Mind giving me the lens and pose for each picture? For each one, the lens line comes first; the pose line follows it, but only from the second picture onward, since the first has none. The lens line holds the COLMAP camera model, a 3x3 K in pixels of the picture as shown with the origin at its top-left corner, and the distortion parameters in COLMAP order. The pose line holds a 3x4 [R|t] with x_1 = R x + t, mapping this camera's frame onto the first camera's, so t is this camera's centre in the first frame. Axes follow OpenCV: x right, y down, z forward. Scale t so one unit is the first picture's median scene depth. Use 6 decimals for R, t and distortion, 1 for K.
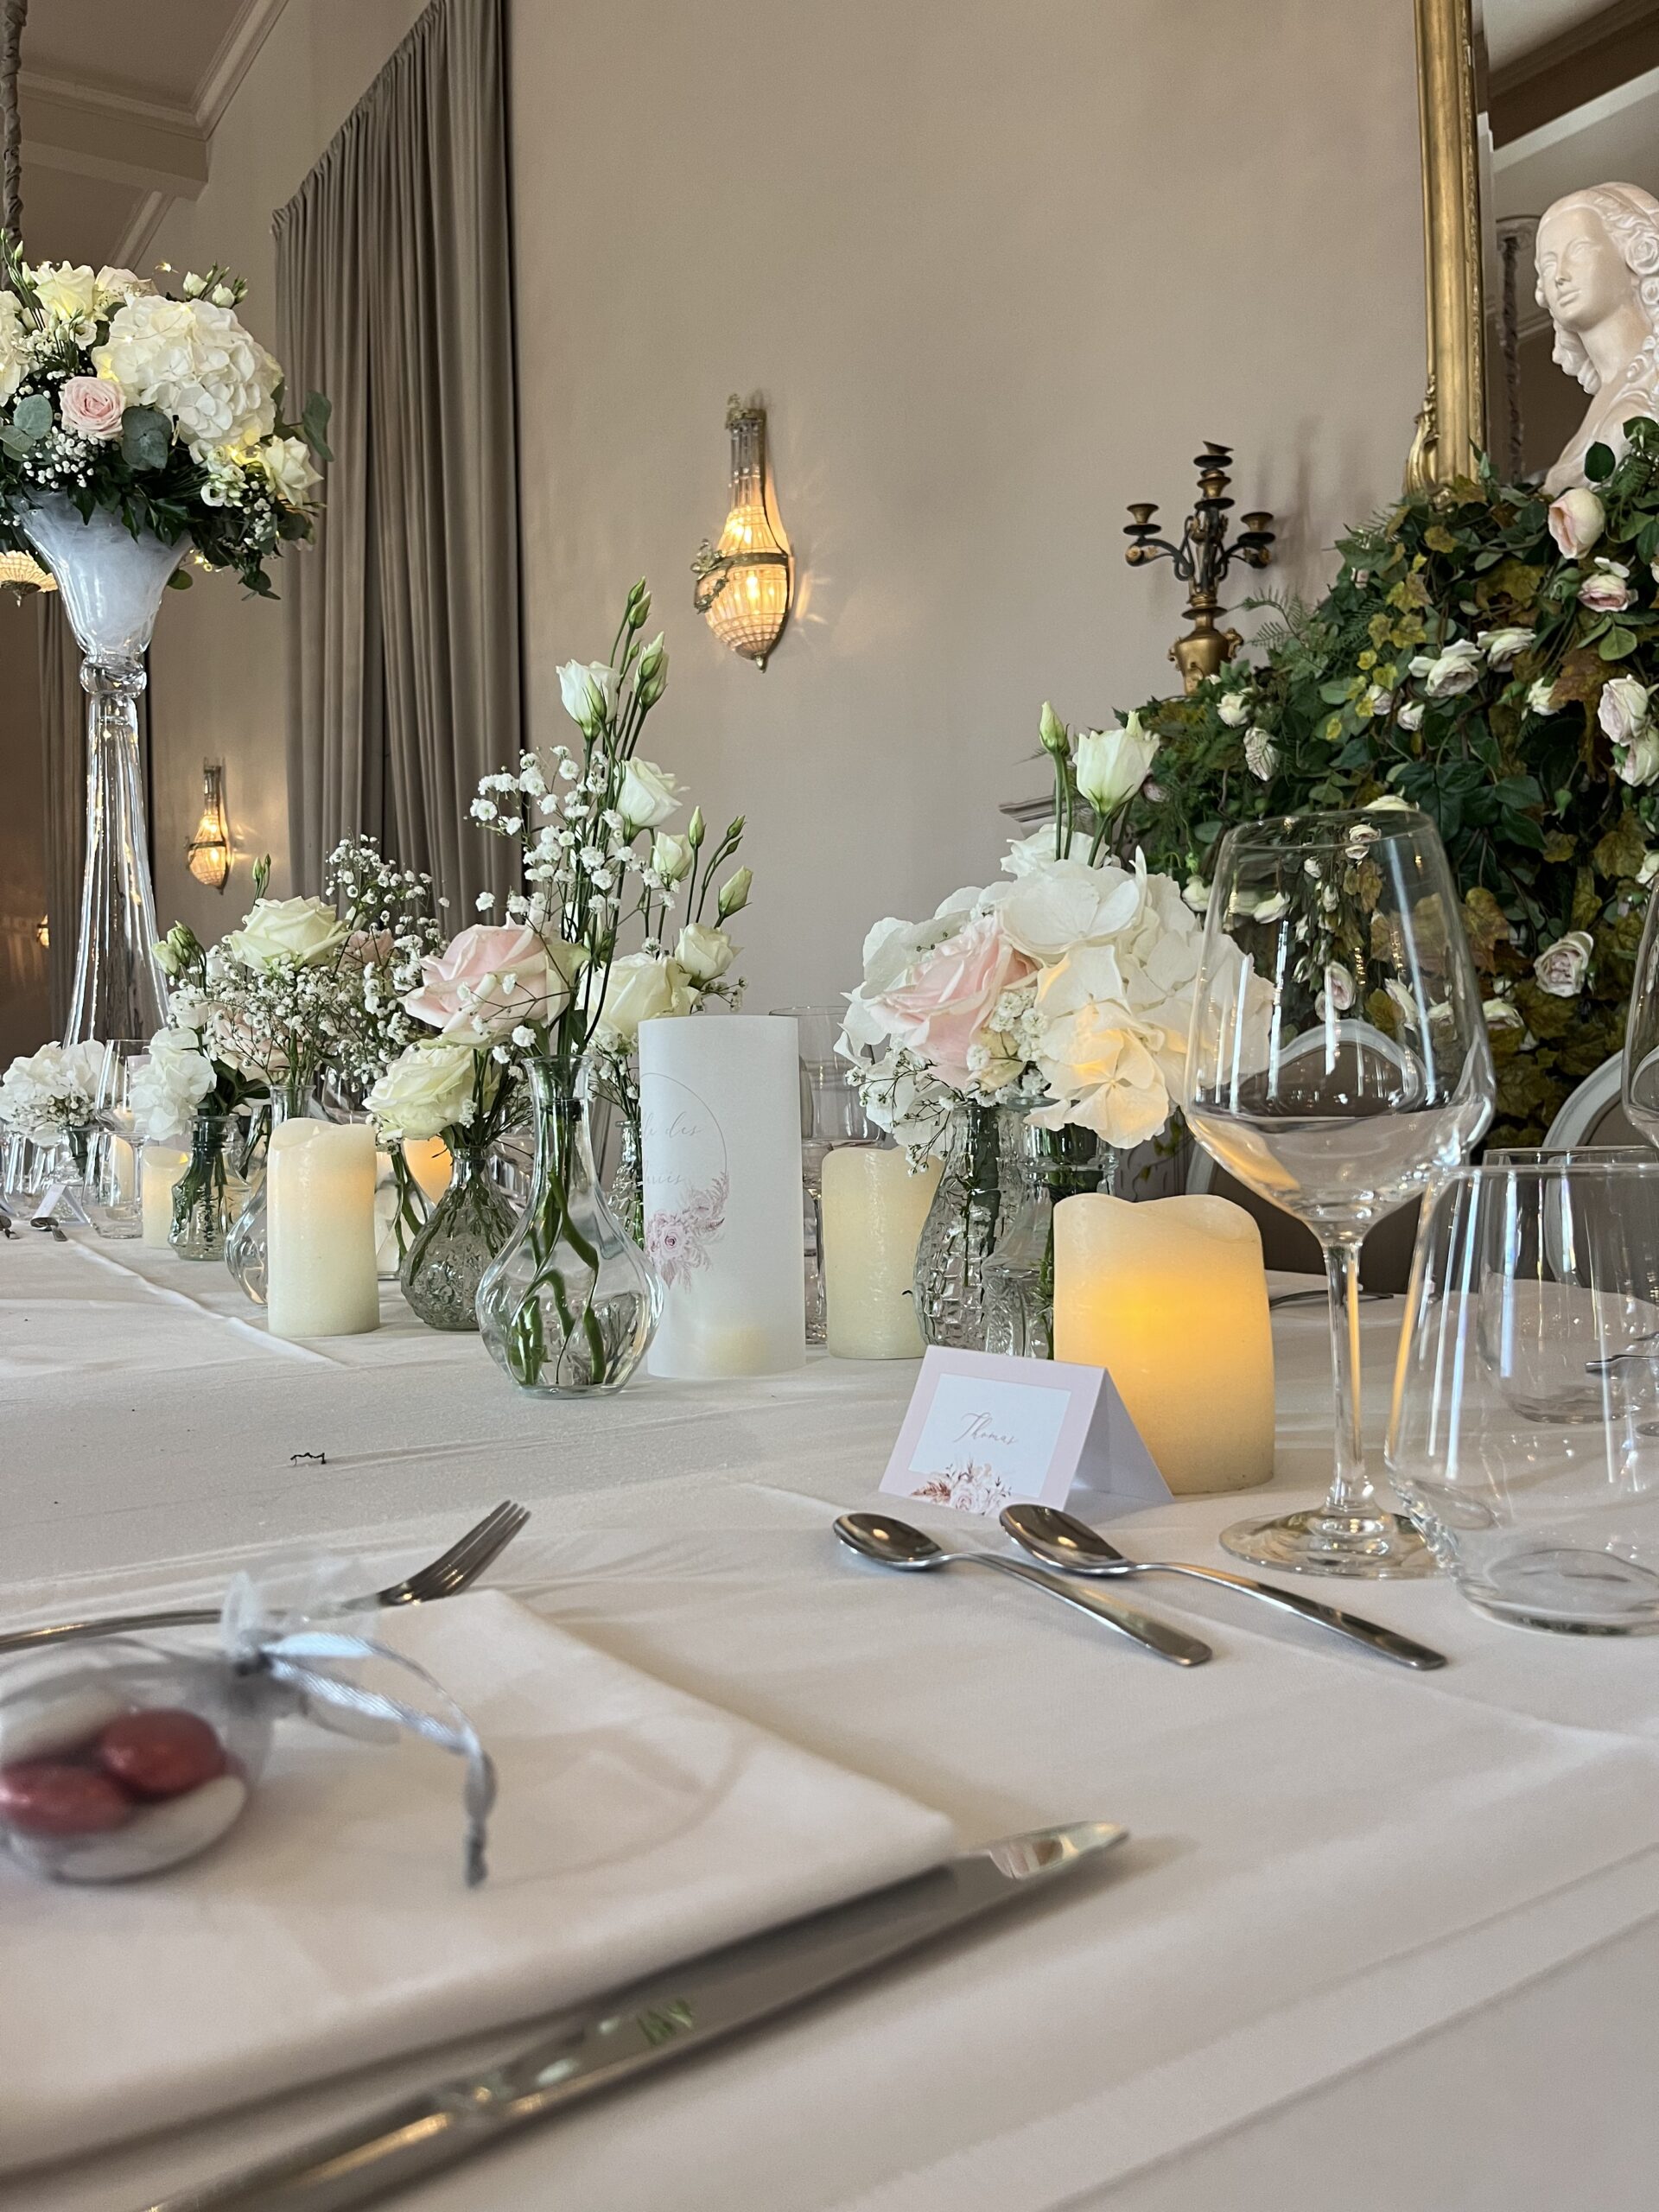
lens RADIAL K [[1924.8, 0, 829.5], [0, 1924.8, 1106.0], [0, 0, 1]] dist [0.107693, -0.164012]
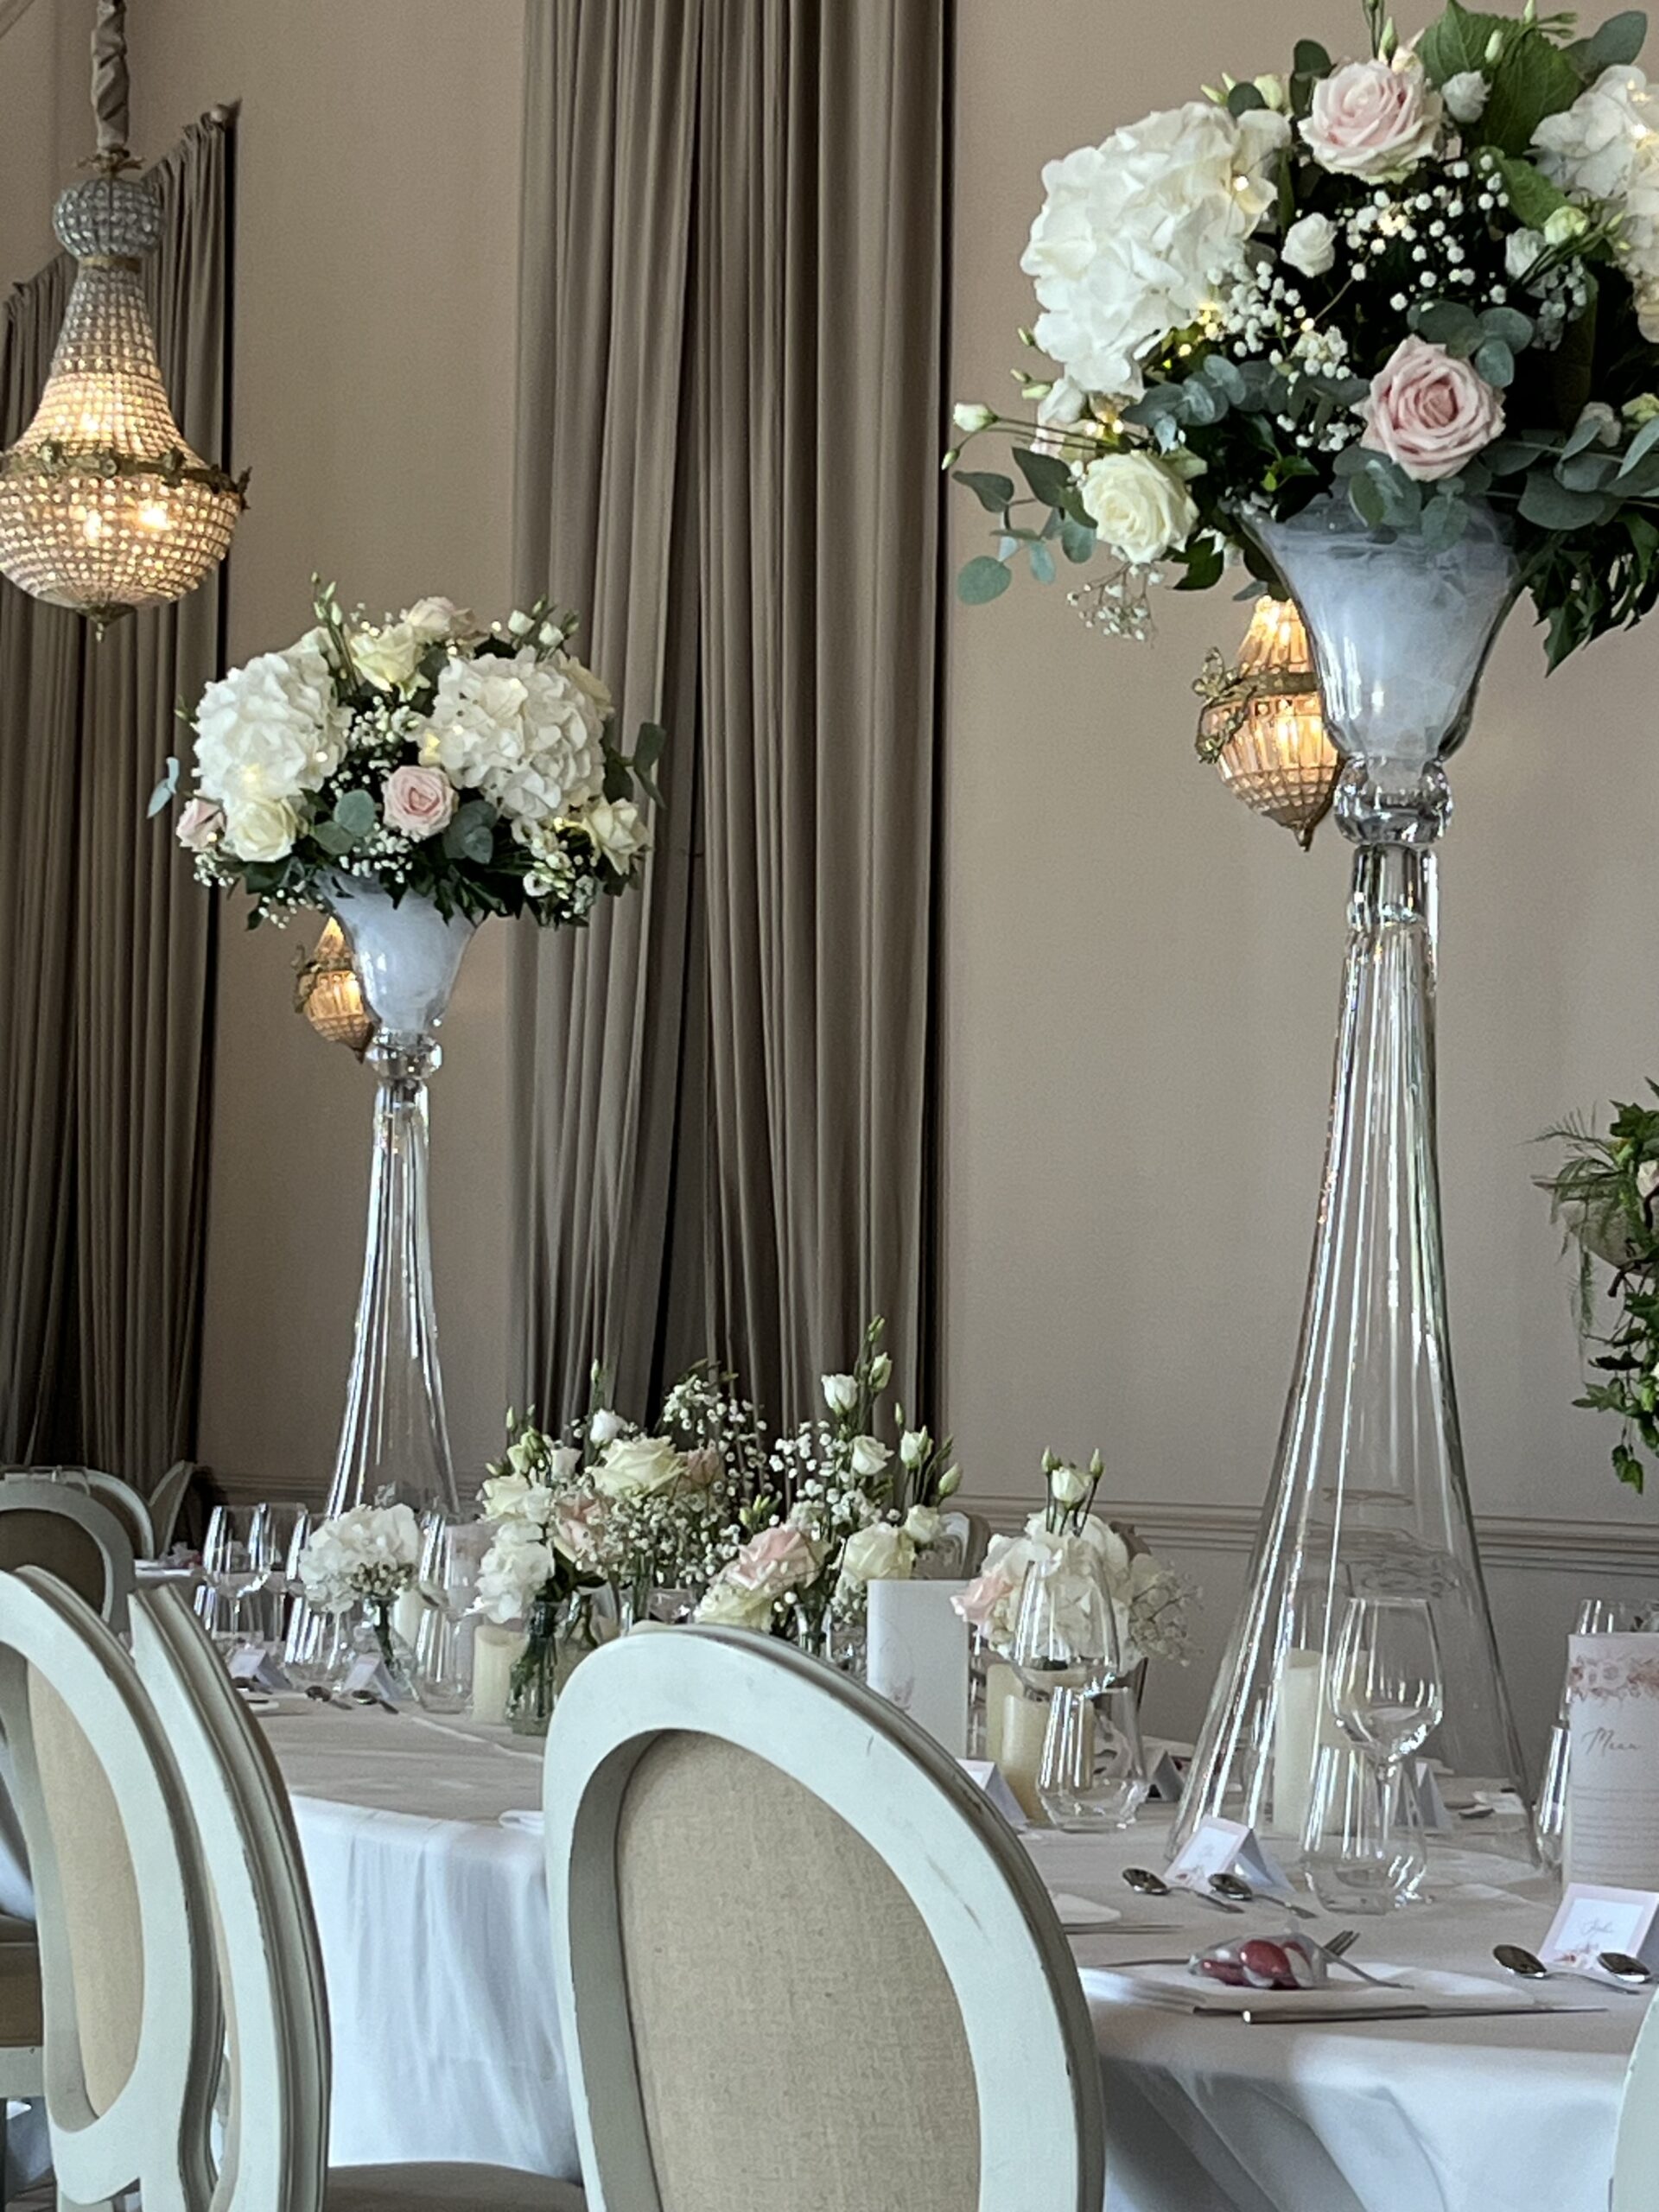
lens RADIAL K [[4896.4, 0, 829.5], [0, 4896.4, 1106.0], [0, 0, 1]] dist [0.275565, 0.078345]
pose [[0.981736, 0.021505, -0.189031, 0.249585], [-0.036068, 0.996610, -0.073940, -0.052271], [0.186800, 0.079407, 0.979183, -1.199262]]
